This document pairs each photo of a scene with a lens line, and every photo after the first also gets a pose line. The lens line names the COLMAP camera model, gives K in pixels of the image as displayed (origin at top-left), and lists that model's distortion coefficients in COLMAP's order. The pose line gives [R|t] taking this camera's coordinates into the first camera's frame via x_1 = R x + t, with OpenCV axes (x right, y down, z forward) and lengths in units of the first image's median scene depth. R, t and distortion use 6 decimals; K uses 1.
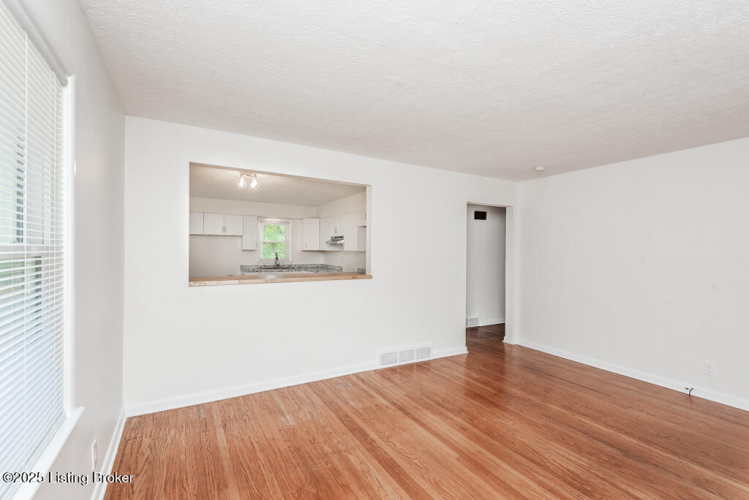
lens RADIAL K [[345.4, 0, 372.4], [0, 345.4, 249.1], [0, 0, 1]] dist [0.022931, -0.011194]
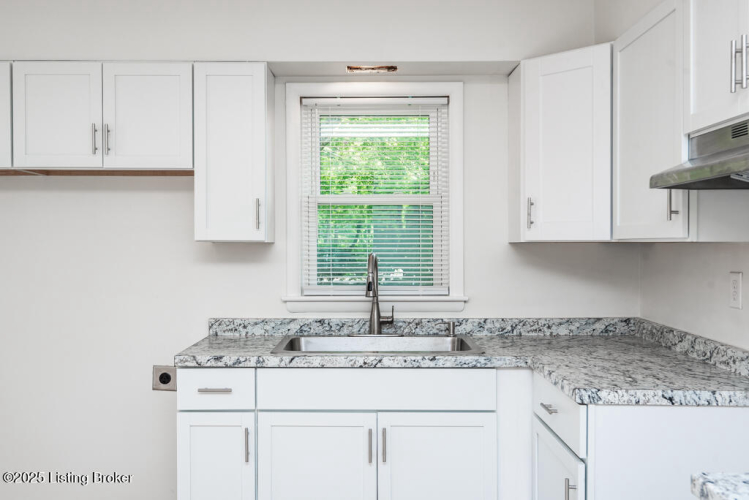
lens RADIAL K [[727.0, 0, 364.3], [0, 727.0, 247.7], [0, 0, 1]] dist [0.024602, 0.000000]
pose [[0.871244, -0.009609, -0.490755, -0.213557], [0.012440, 0.999919, 0.002507, 0.010738], [0.490692, -0.008289, 0.871294, 1.600411]]
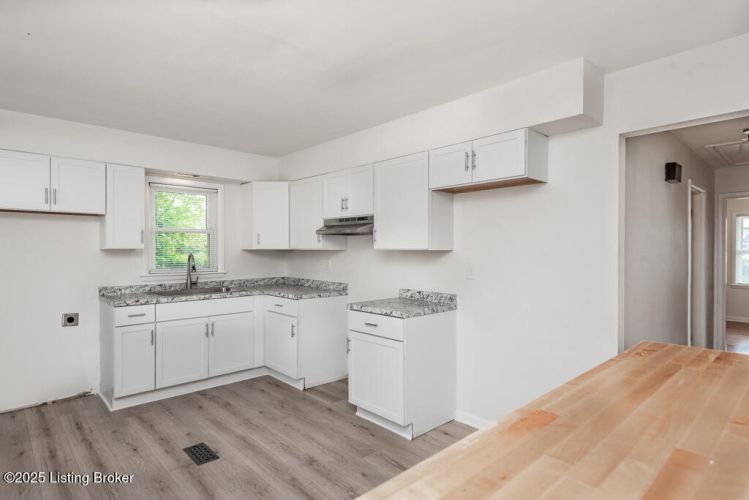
lens RADIAL K [[399.1, 0, 373.3], [0, 399.1, 257.1], [0, 0, 1]] dist [0.017899, -0.008907]
pose [[0.969589, -0.016300, 0.244194, -0.433341], [0.010655, 0.999645, 0.024421, 0.005402], [-0.244505, -0.021077, 0.969419, 1.090604]]
